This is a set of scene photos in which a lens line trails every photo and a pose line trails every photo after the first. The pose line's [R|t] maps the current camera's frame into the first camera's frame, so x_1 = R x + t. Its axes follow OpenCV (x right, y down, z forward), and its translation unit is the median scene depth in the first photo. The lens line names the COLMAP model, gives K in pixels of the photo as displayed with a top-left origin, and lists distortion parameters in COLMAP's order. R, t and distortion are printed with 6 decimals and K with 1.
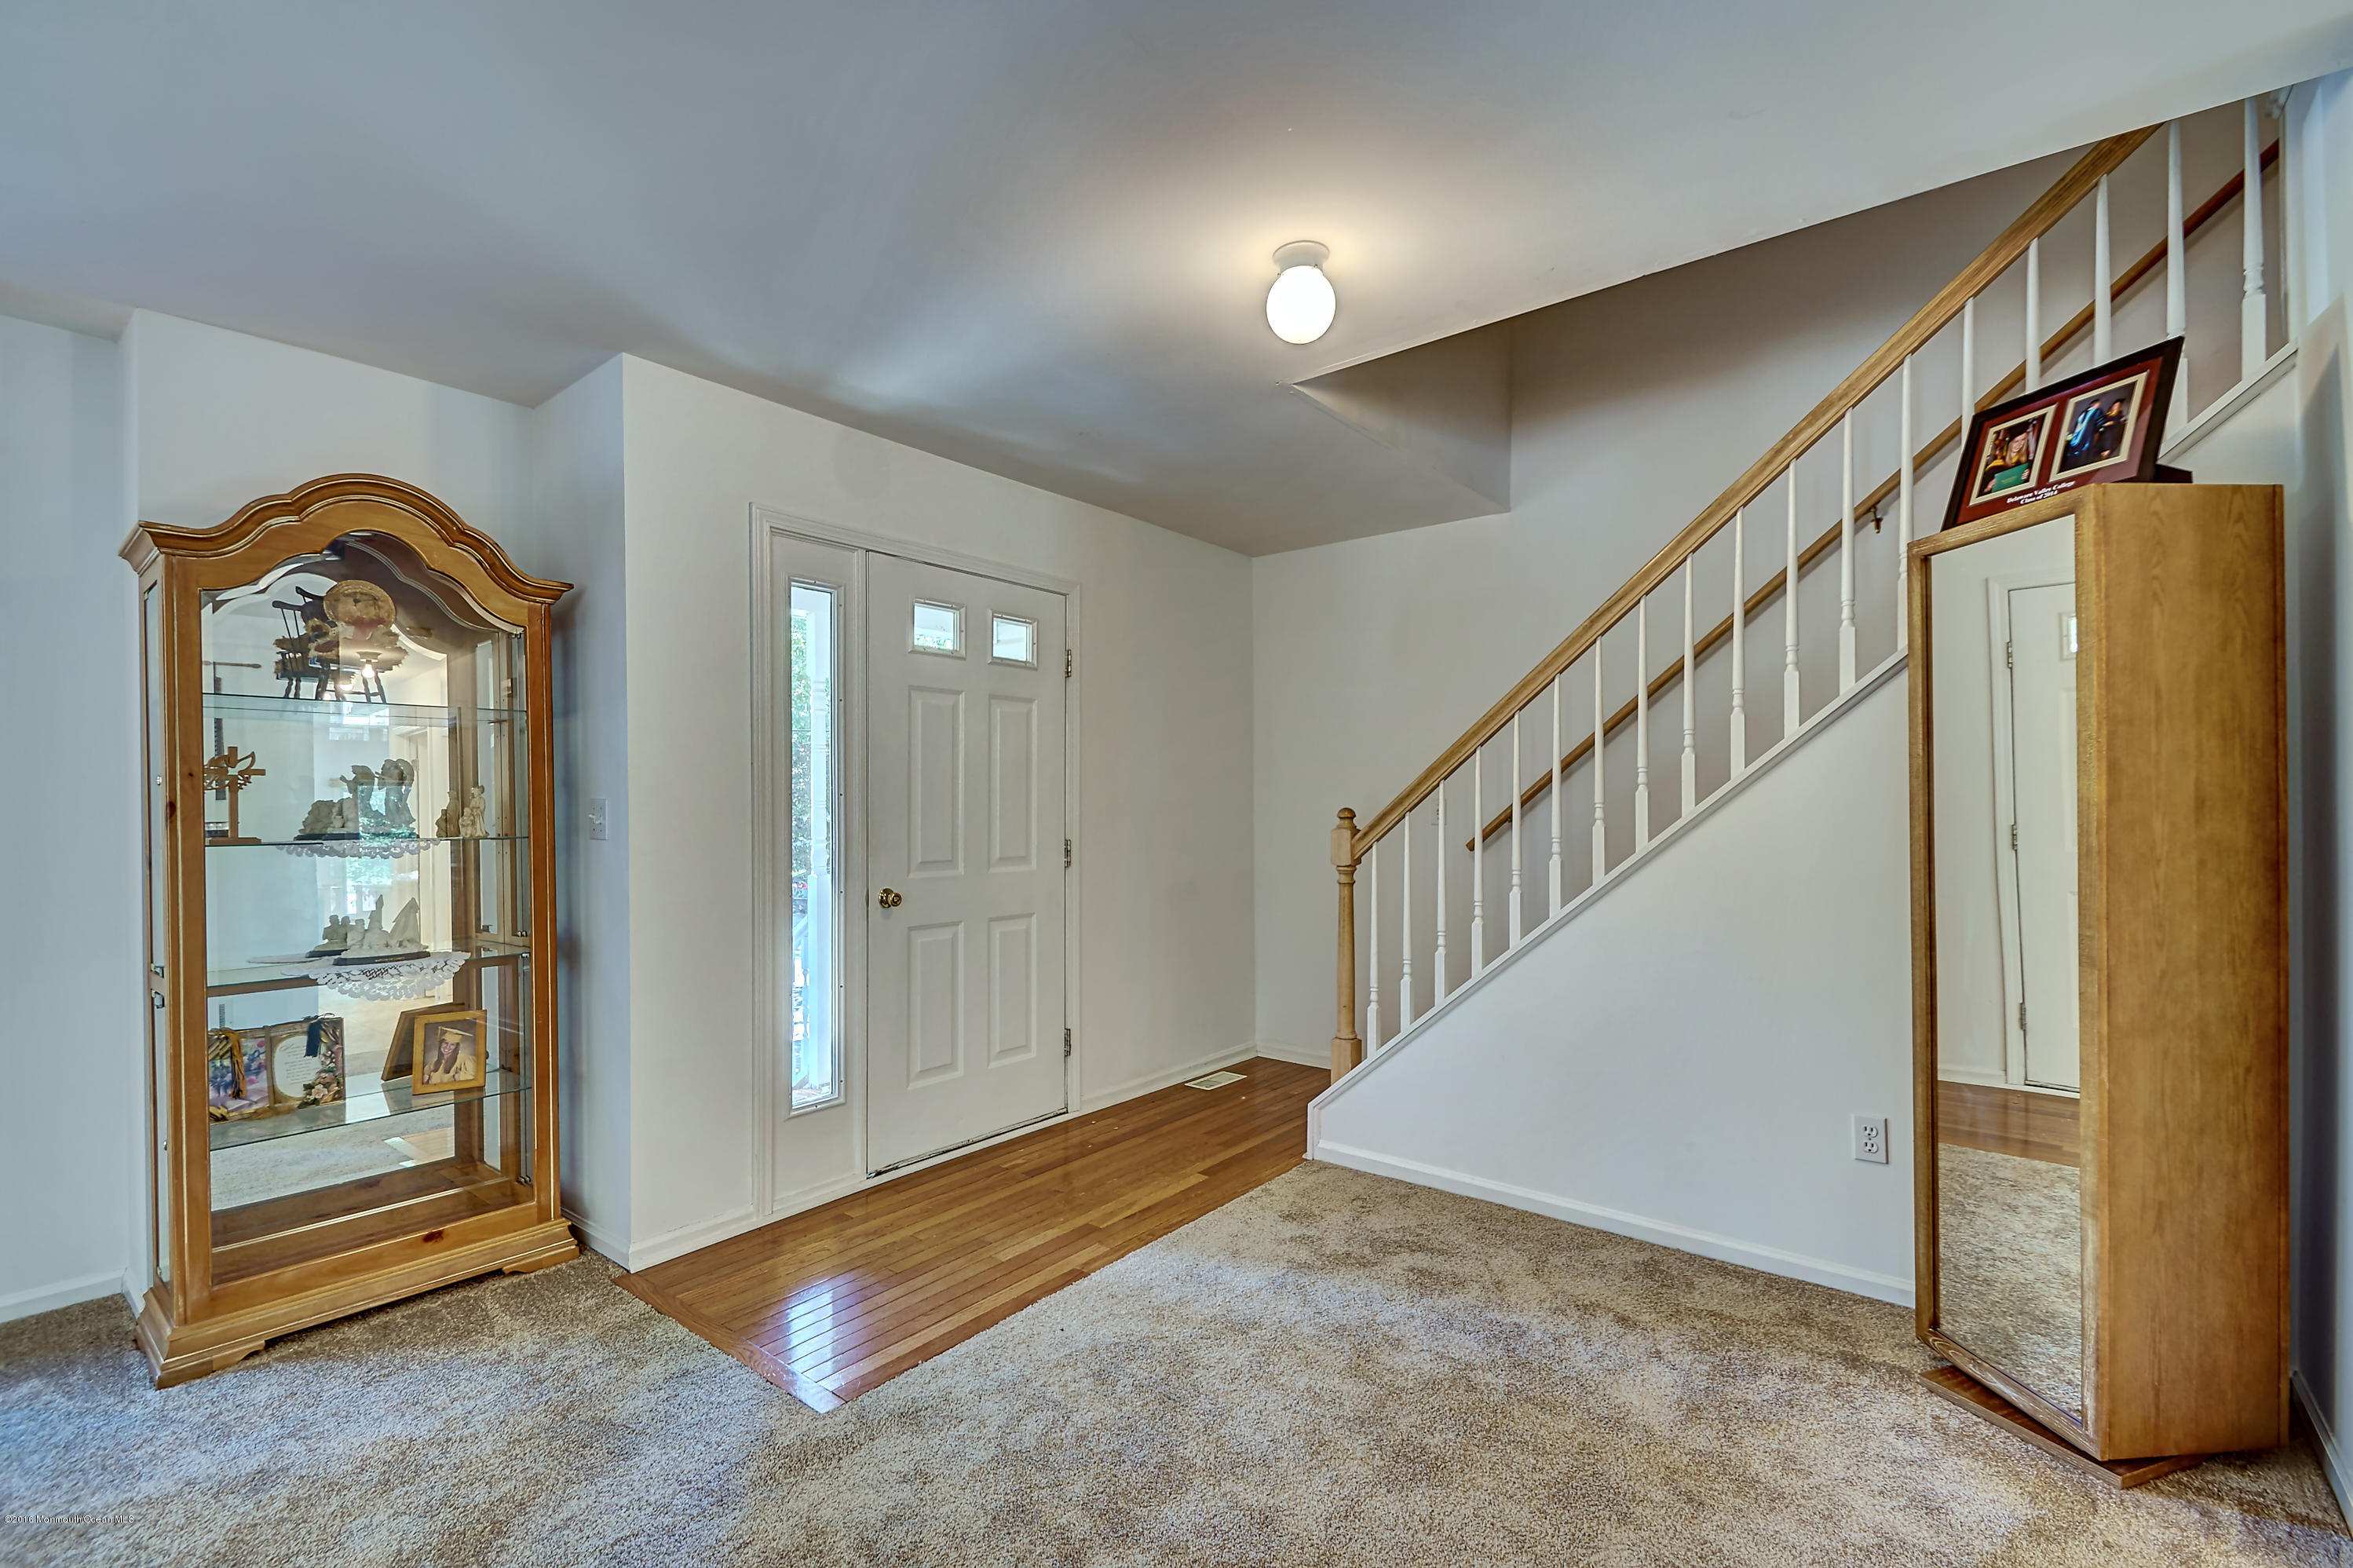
lens RADIAL K [[1044.1, 0, 1179.8], [0, 1044.1, 803.1], [0, 0, 1]] dist [-0.000560, -0.002086]
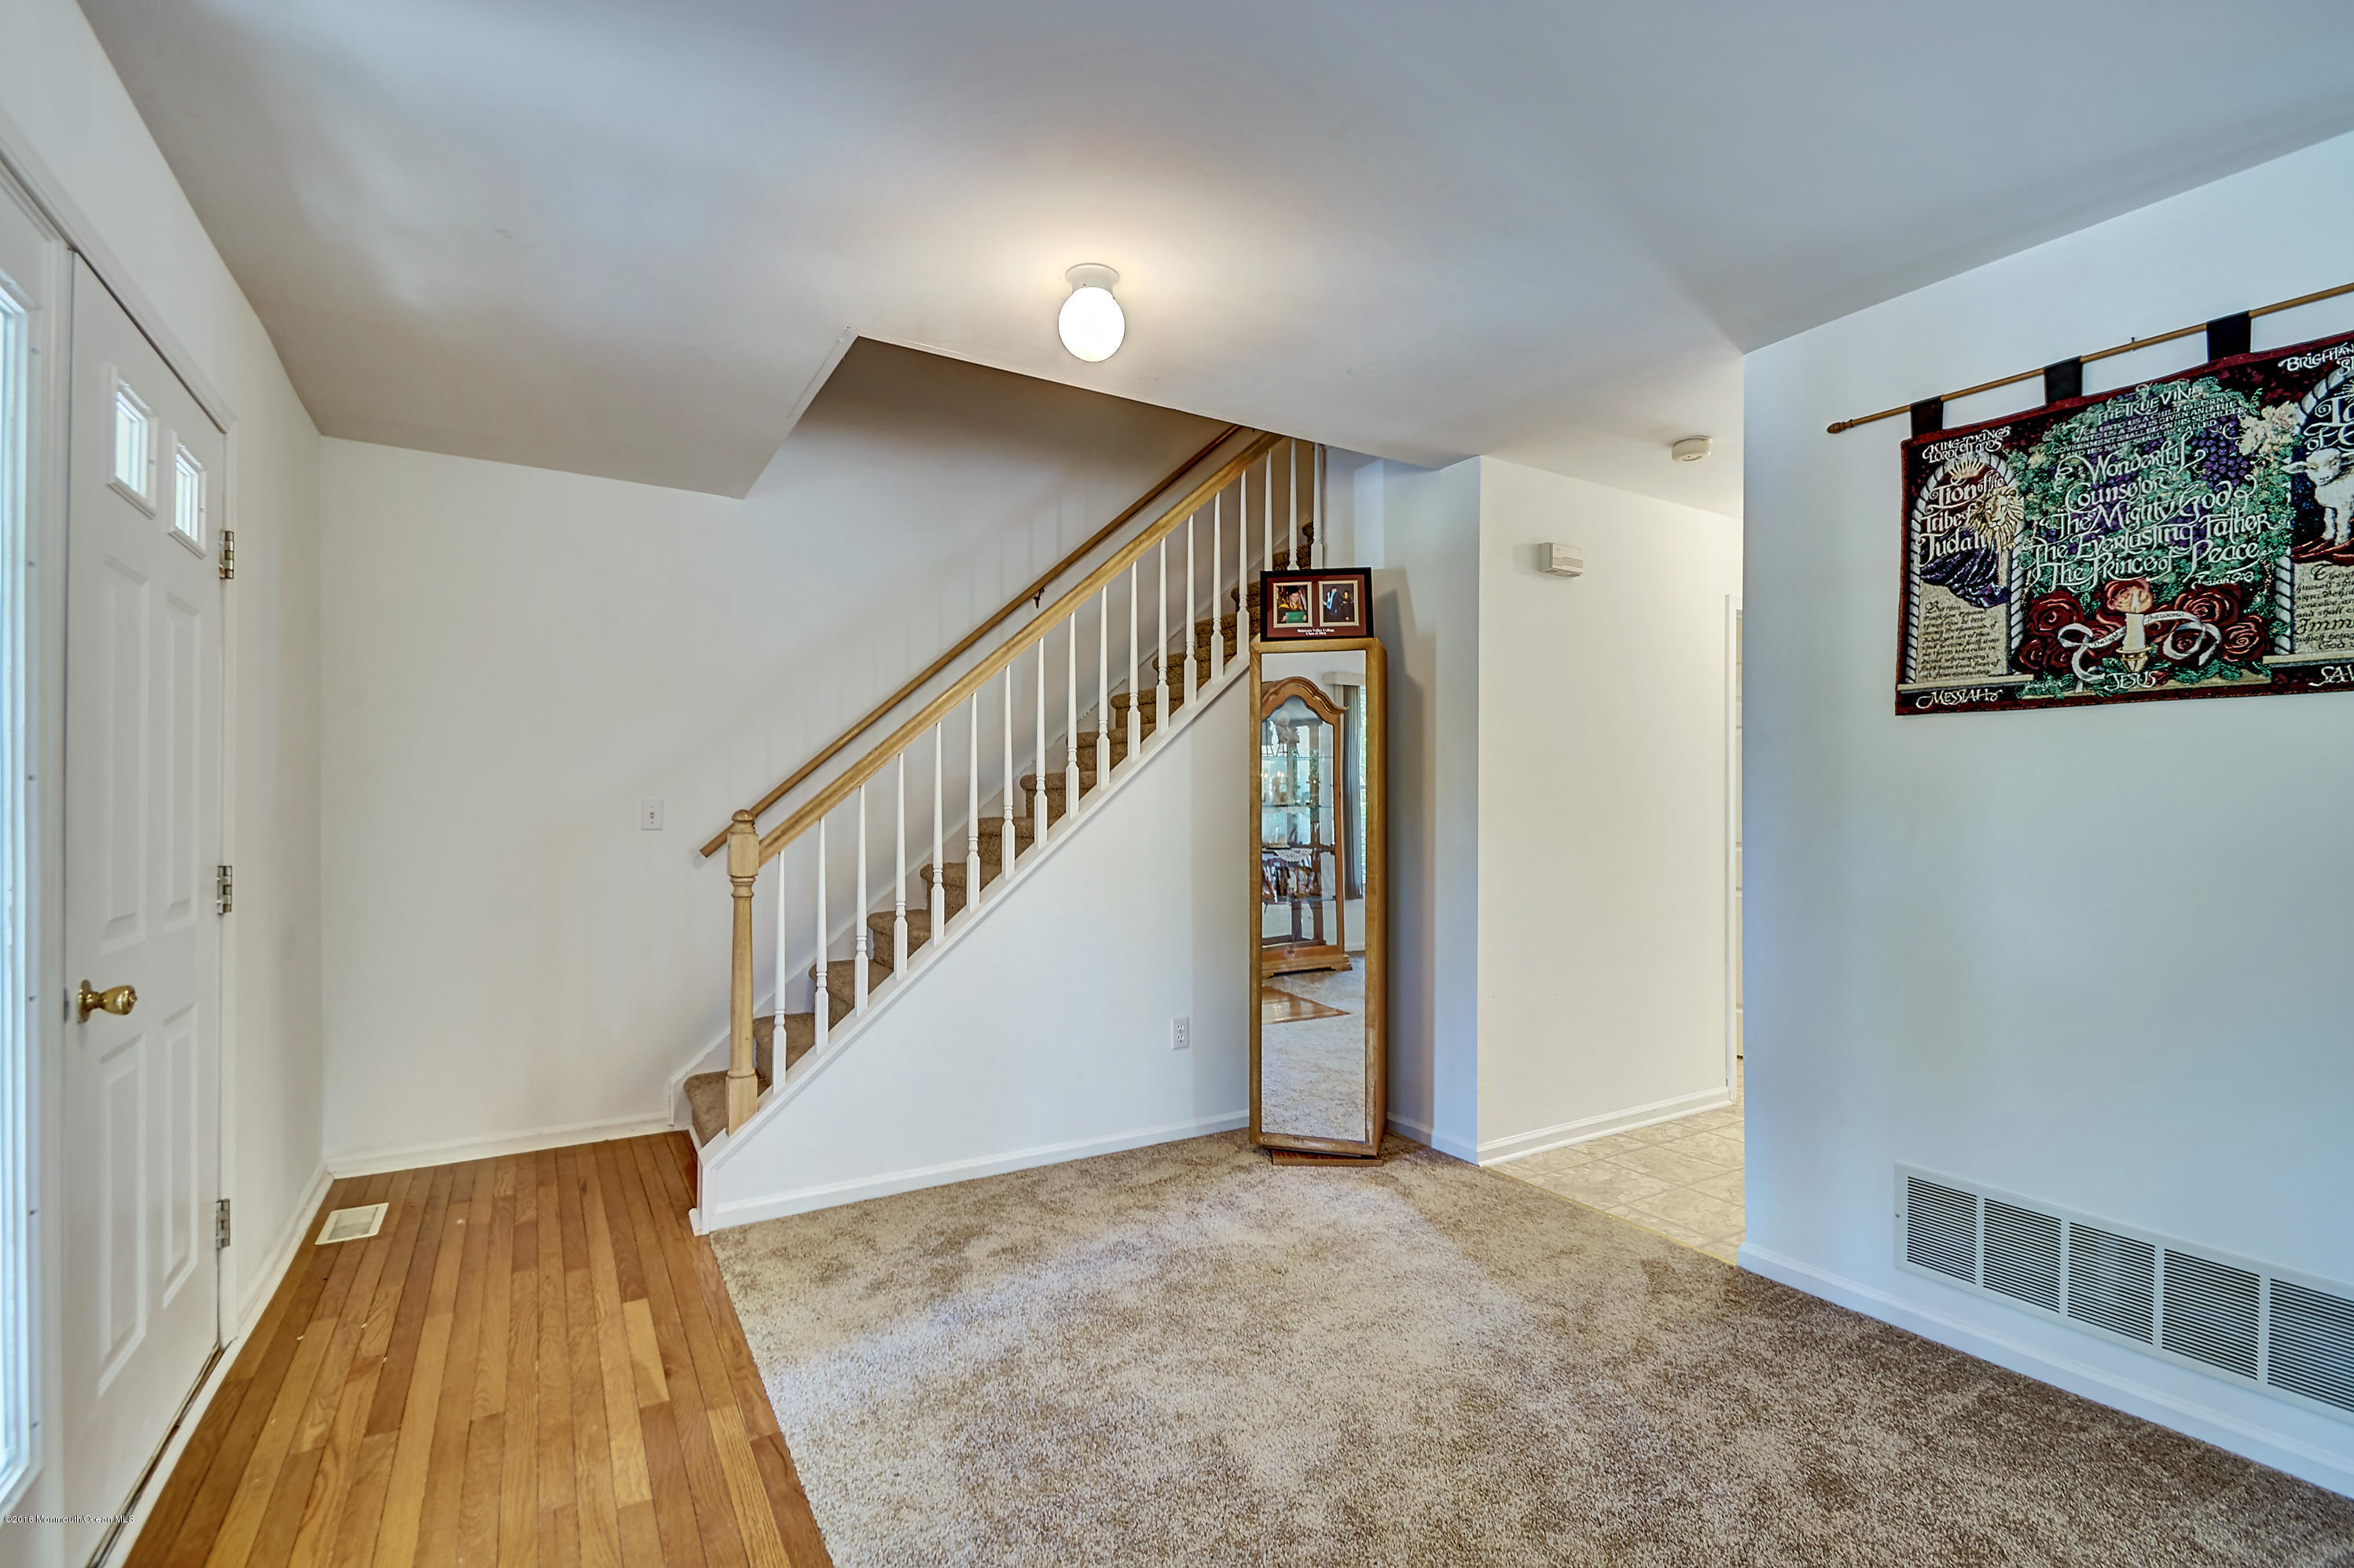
lens RADIAL K [[1044.5, 0, 1176.3], [0, 1044.5, 798.8], [0, 0, 1]] dist [-0.000560, -0.002086]
pose [[0.333551, 0.012497, 0.942649, -0.753725], [-0.001379, 0.999918, -0.012769, 0.008270], [-0.942731, 0.002959, 0.333541, 0.519035]]
